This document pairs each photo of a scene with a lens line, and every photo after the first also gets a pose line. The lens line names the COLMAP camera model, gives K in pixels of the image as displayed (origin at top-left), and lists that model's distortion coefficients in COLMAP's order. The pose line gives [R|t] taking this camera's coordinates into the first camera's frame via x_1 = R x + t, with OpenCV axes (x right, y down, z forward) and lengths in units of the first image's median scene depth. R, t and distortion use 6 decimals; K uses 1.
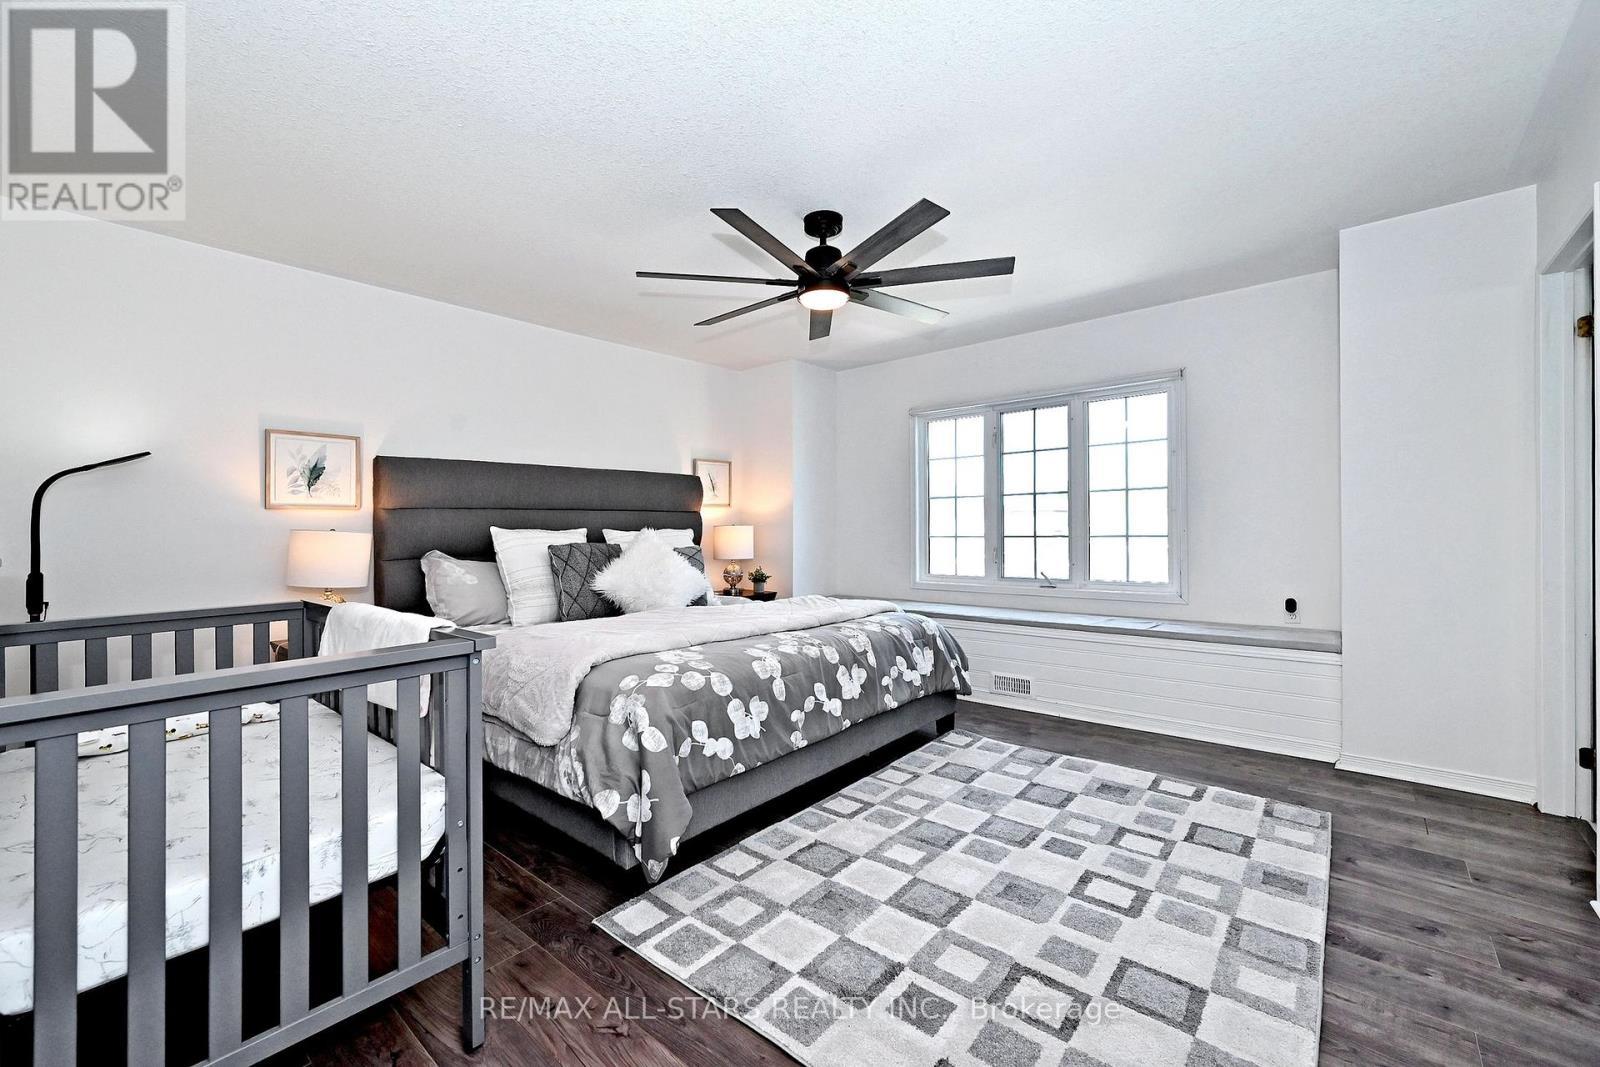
lens RADIAL K [[639.2, 0, 794.8], [0, 639.2, 528.2], [0, 0, 1]] dist [-0.002484, 0.000684]
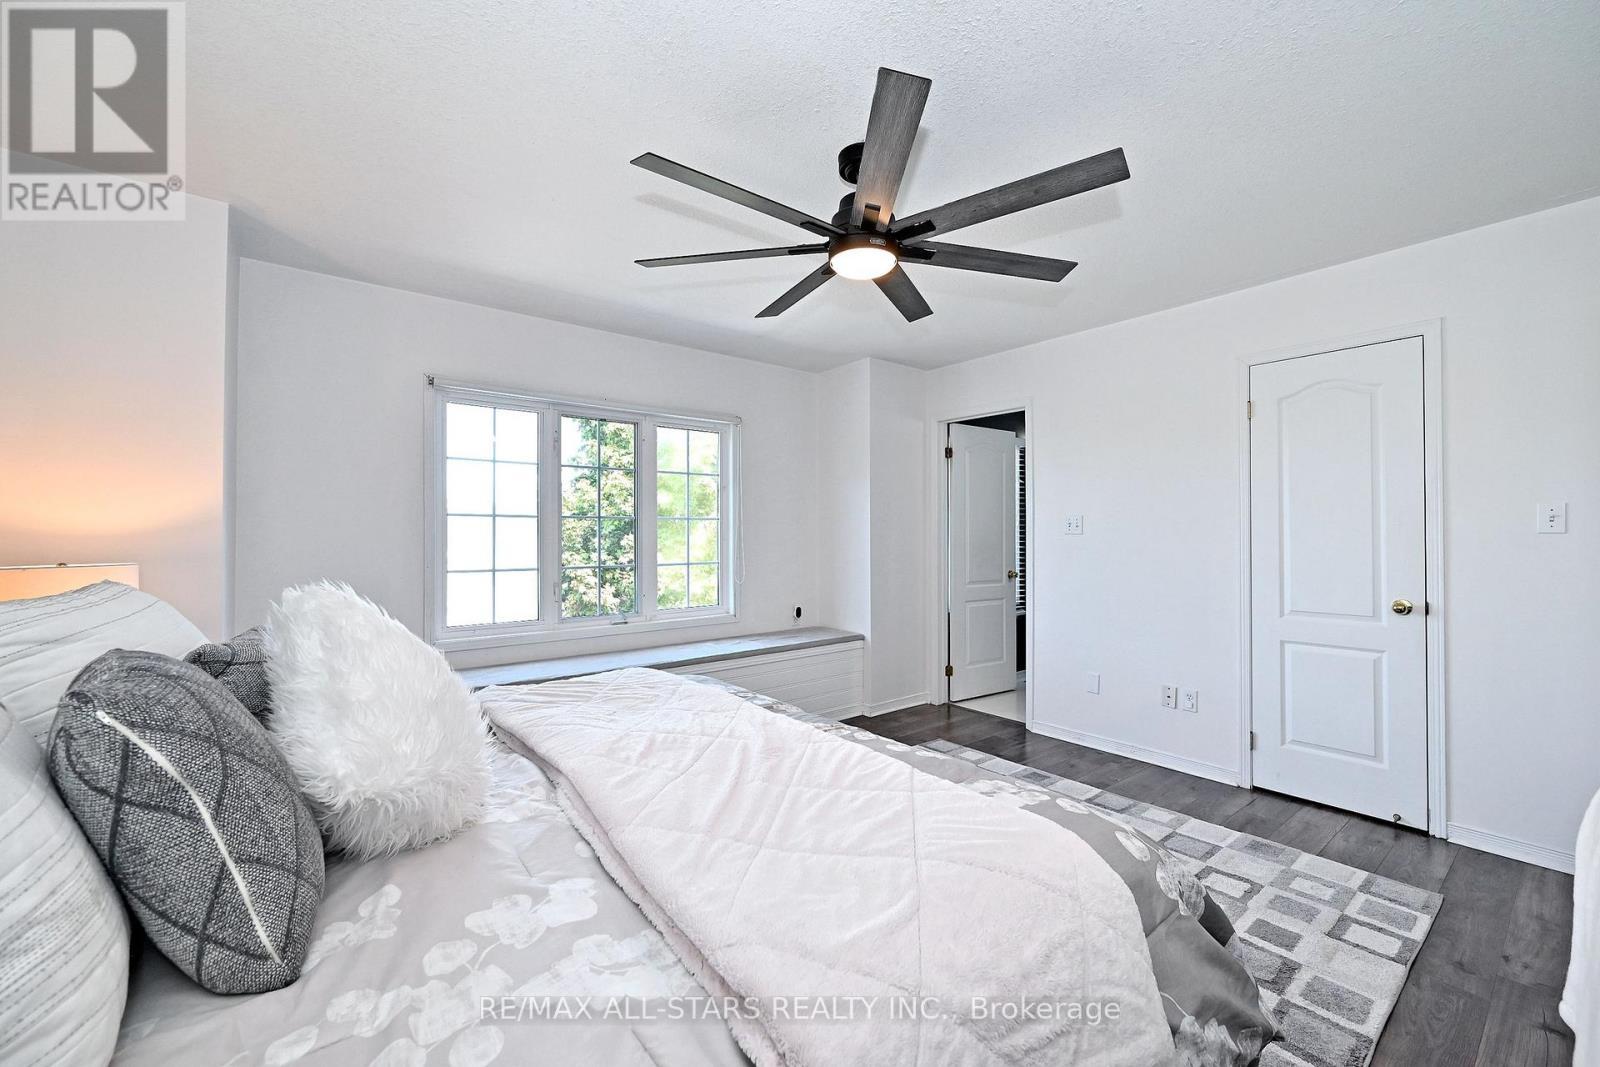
lens RADIAL K [[639.2, 0, 804.9], [0, 639.2, 537.8], [0, 0, 1]] dist [-0.002484, 0.000684]
pose [[0.187213, 0.010385, 0.982264, -0.598820], [-0.000950, 0.999946, -0.010391, -0.025261], [-0.982319, 0.001012, 0.187213, 0.792042]]
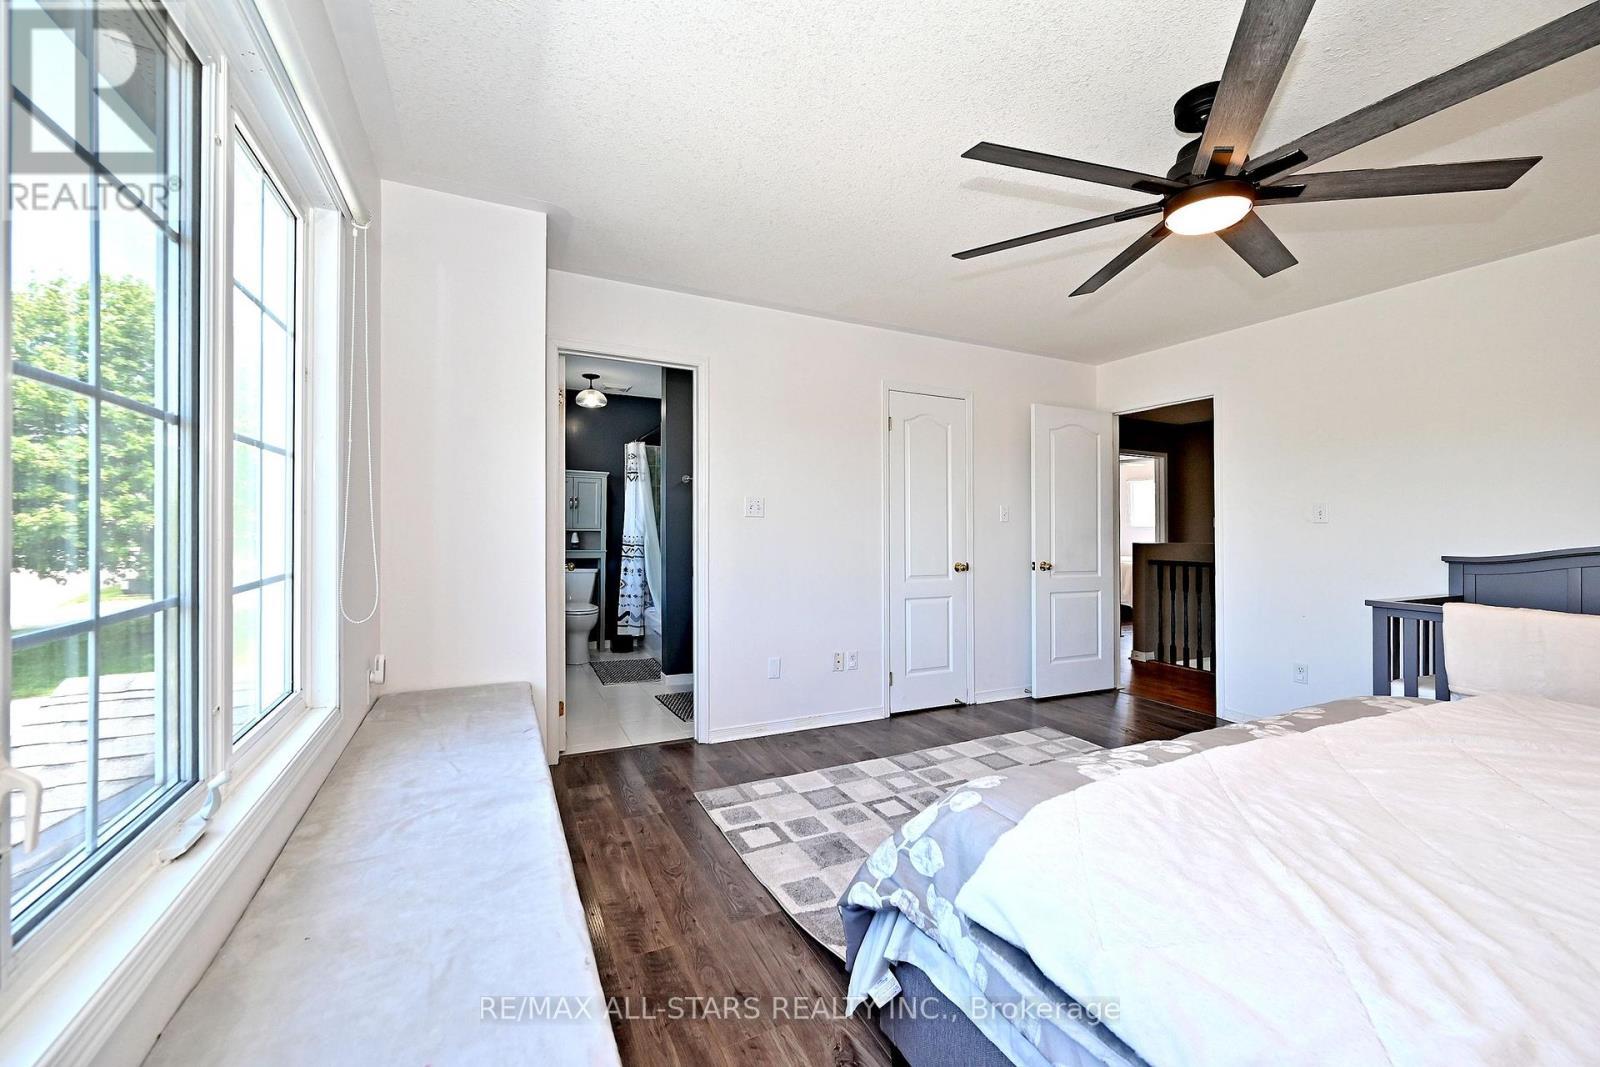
lens RADIAL K [[639.2, 0, 805.2], [0, 639.2, 524.0], [0, 0, 1]] dist [-0.002484, 0.000684]
pose [[-0.920051, 0.000071, 0.391798, 0.150811], [0.001510, 0.999993, 0.003365, -0.037851], [-0.391795, 0.003688, -0.920045, 1.537173]]
